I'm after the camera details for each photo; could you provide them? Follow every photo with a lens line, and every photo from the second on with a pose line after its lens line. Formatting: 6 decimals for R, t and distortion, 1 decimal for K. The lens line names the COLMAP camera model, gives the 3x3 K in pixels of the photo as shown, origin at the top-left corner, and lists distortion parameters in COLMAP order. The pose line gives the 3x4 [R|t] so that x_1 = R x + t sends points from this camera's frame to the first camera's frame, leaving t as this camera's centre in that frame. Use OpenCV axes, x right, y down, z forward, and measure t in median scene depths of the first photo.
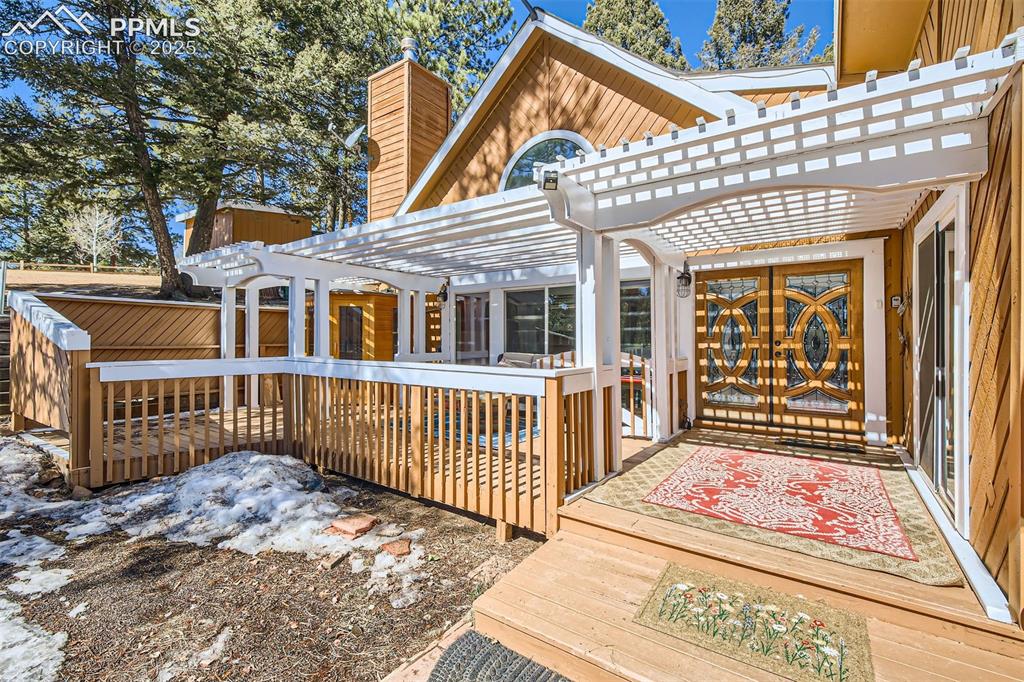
lens RADIAL K [[434.1, 0, 508.9], [0, 434.1, 339.2], [0, 0, 1]] dist [0.007030, -0.000220]
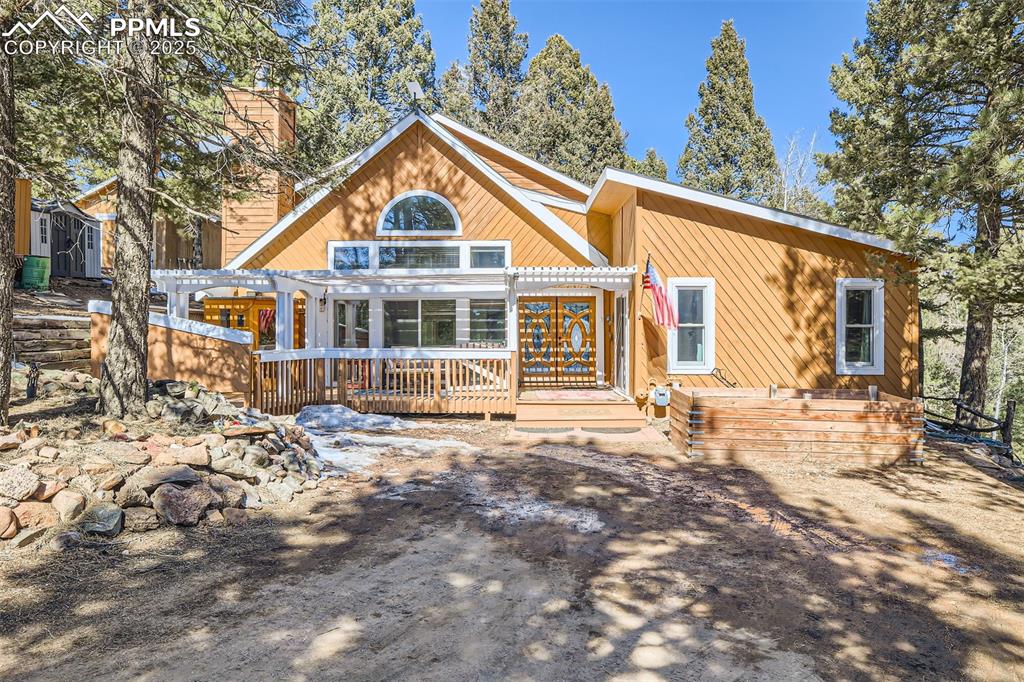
lens RADIAL K [[741.6, 0, 512.0], [0, 741.6, 341.0], [0, 0, 1]] dist [-0.000973, -0.000082]
pose [[0.804687, -0.002192, 0.593695, -1.307695], [0.004465, 0.999987, -0.002360, 0.024796], [-0.593683, 0.004550, 0.804686, -1.305688]]
